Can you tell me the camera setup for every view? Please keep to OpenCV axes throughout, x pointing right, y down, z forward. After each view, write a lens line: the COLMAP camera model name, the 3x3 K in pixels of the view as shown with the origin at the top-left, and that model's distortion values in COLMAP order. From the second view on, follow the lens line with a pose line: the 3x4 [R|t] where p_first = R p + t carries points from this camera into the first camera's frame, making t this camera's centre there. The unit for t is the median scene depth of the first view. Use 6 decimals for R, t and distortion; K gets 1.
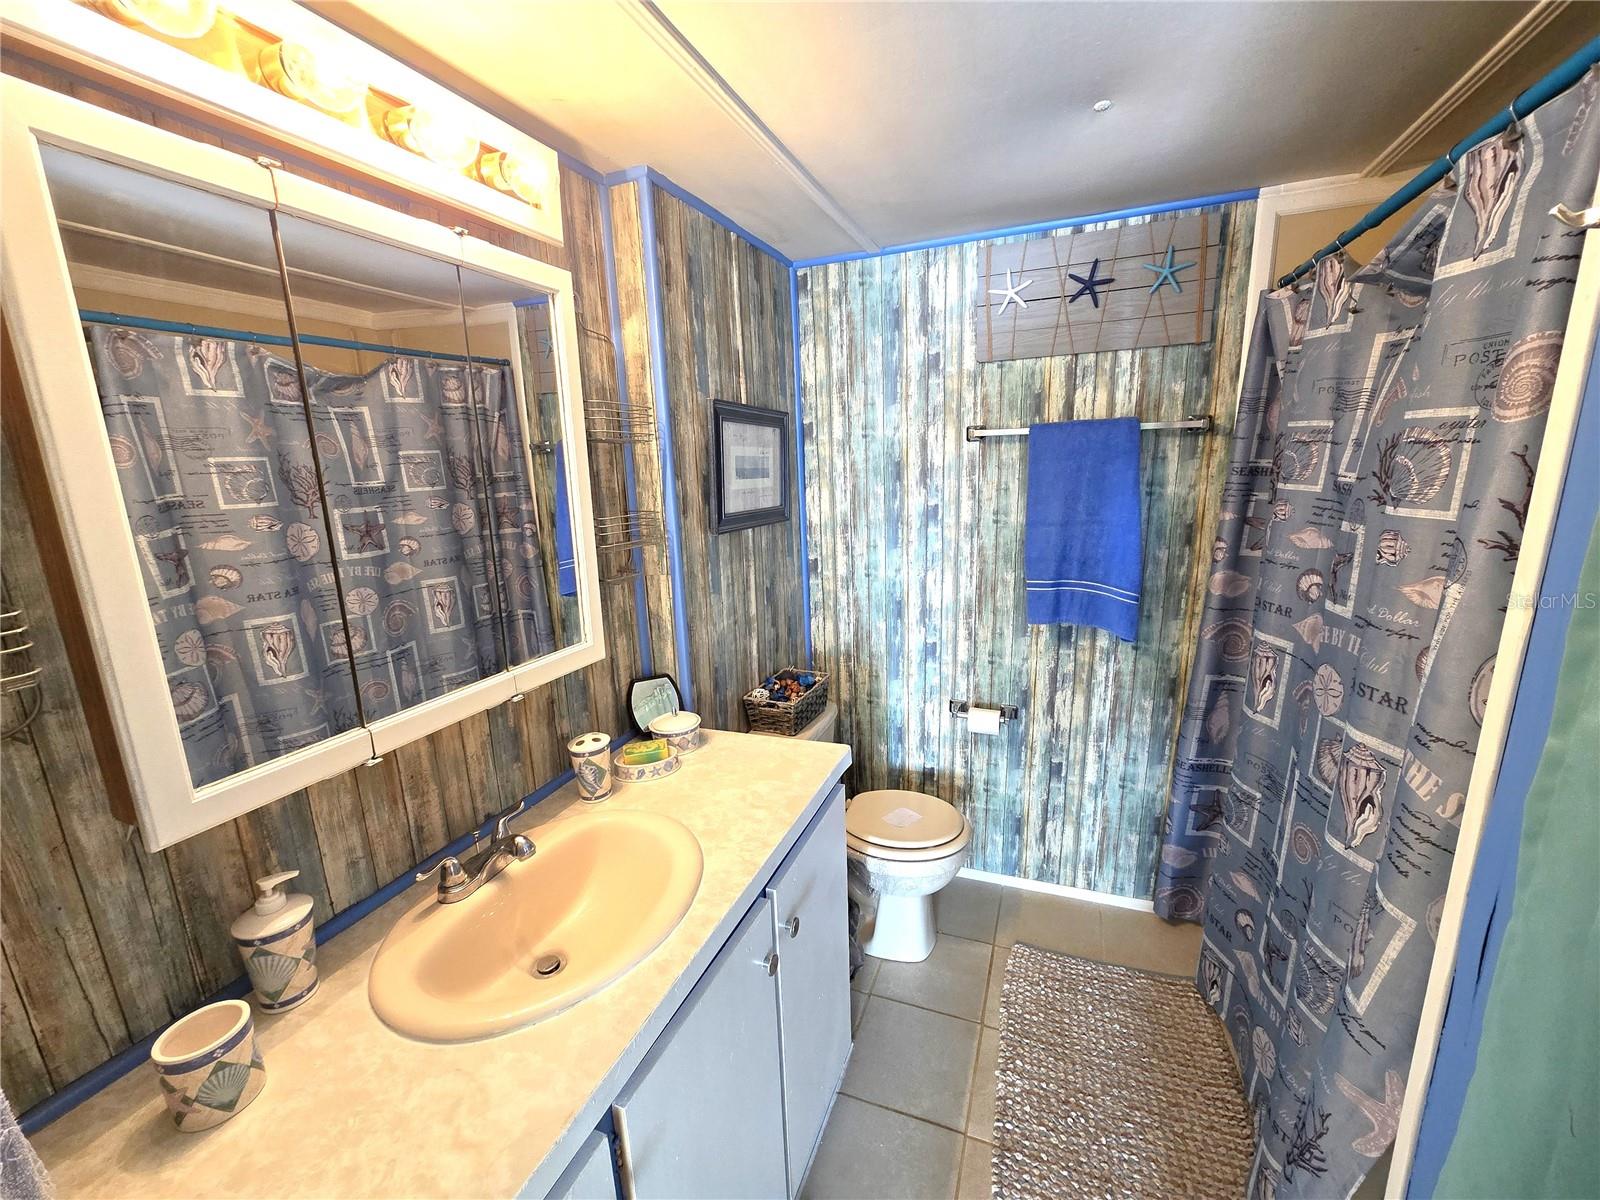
lens RADIAL K [[655.8, 0, 804.1], [0, 655.8, 604.3], [0, 0, 1]] dist [-0.000957, 0.001214]
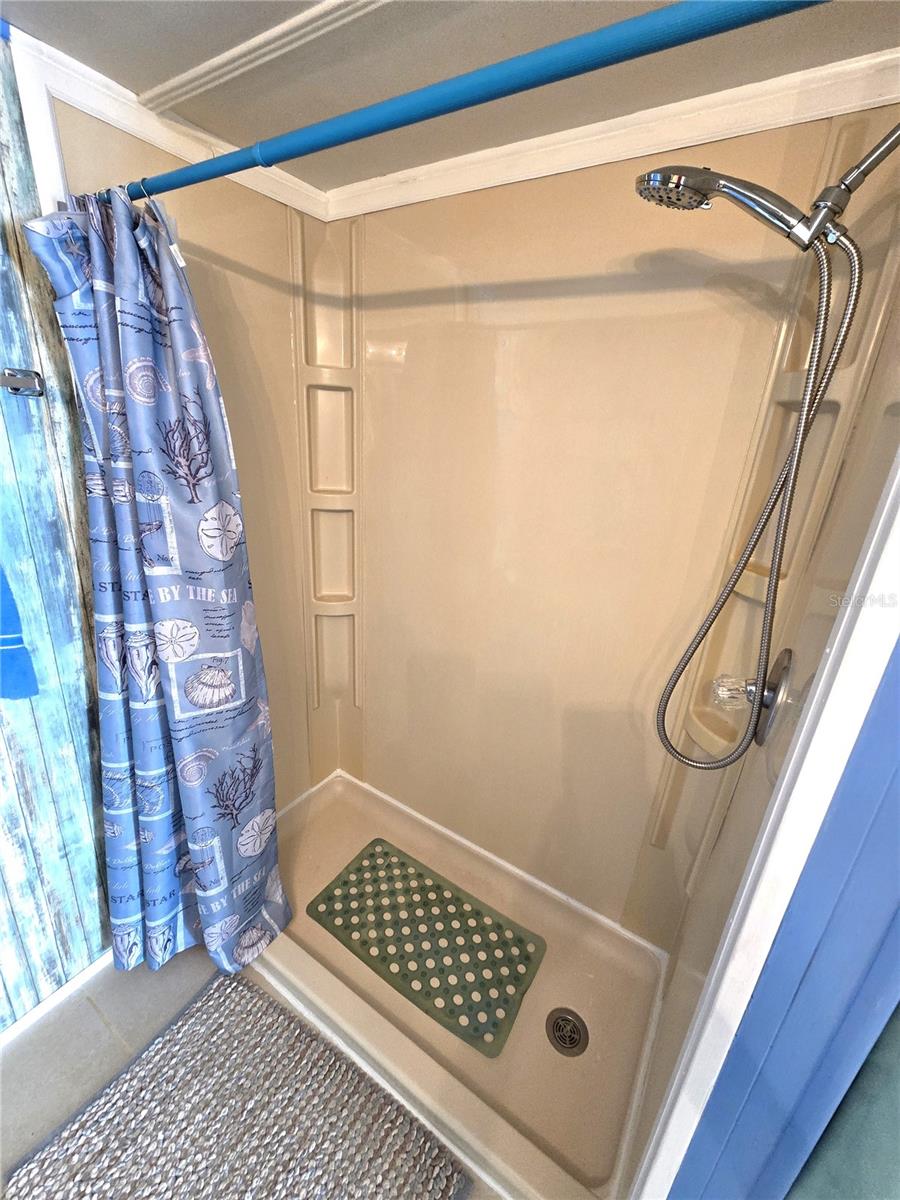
lens RADIAL K [[491.9, 0, 450.0], [0, 491.9, 600.0], [0, 0, 1]] dist [-0.000957, 0.001214]
pose [[0.184518, -0.291685, 0.938548, 0.110950], [0.121895, 0.954364, 0.272636, -0.134418], [-0.975241, 0.064099, 0.211652, 0.433529]]
